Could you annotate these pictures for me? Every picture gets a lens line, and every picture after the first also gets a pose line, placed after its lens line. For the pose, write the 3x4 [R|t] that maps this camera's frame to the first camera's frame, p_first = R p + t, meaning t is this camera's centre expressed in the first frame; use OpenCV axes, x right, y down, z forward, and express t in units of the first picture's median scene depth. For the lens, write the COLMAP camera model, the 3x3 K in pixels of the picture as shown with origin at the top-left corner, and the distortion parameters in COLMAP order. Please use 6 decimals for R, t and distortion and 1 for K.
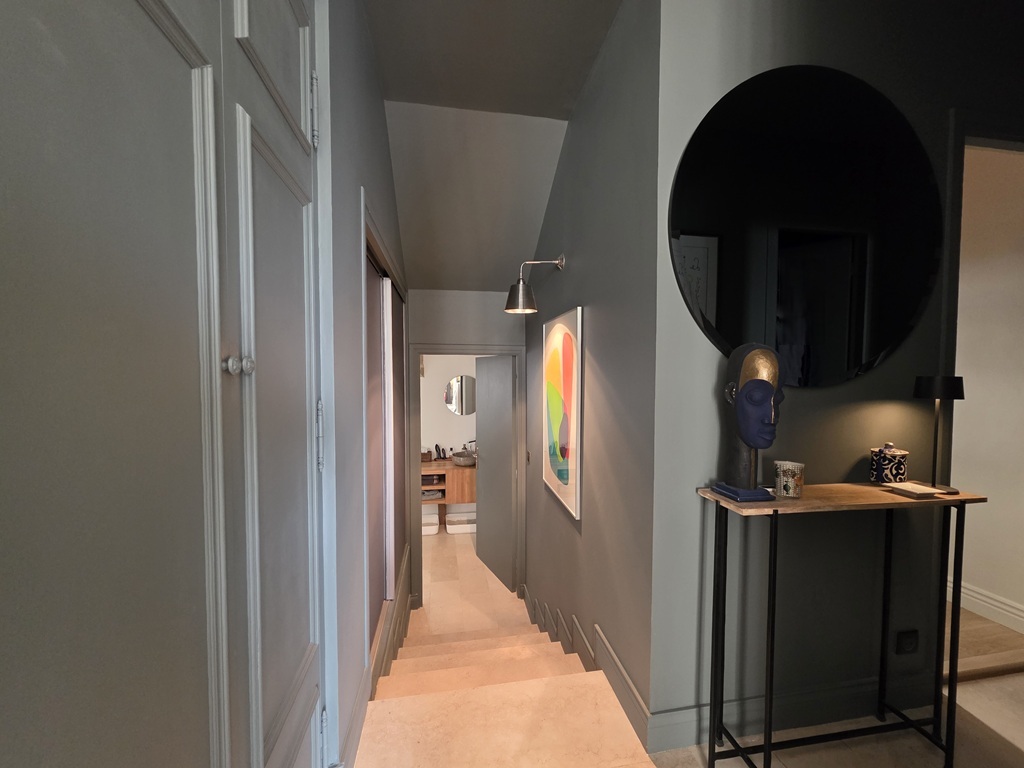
lens RADIAL K [[406.4, 0, 509.9], [0, 406.4, 383.6], [0, 0, 1]] dist [-0.000563, 0.000153]
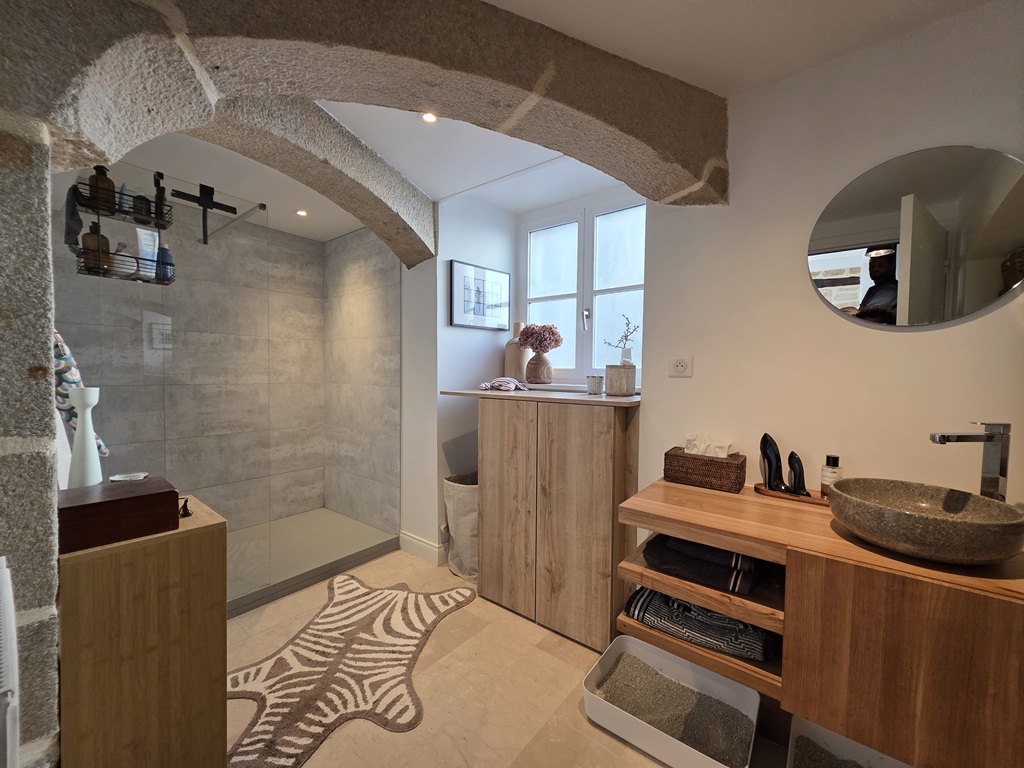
lens RADIAL K [[406.4, 0, 511.1], [0, 406.4, 388.4], [0, 0, 1]] dist [-0.000563, 0.000153]
pose [[0.667690, 0.028315, -0.743901, -0.091219], [-0.040933, 0.999161, 0.001291, 0.124763], [0.743313, 0.029588, 0.668289, 0.685703]]
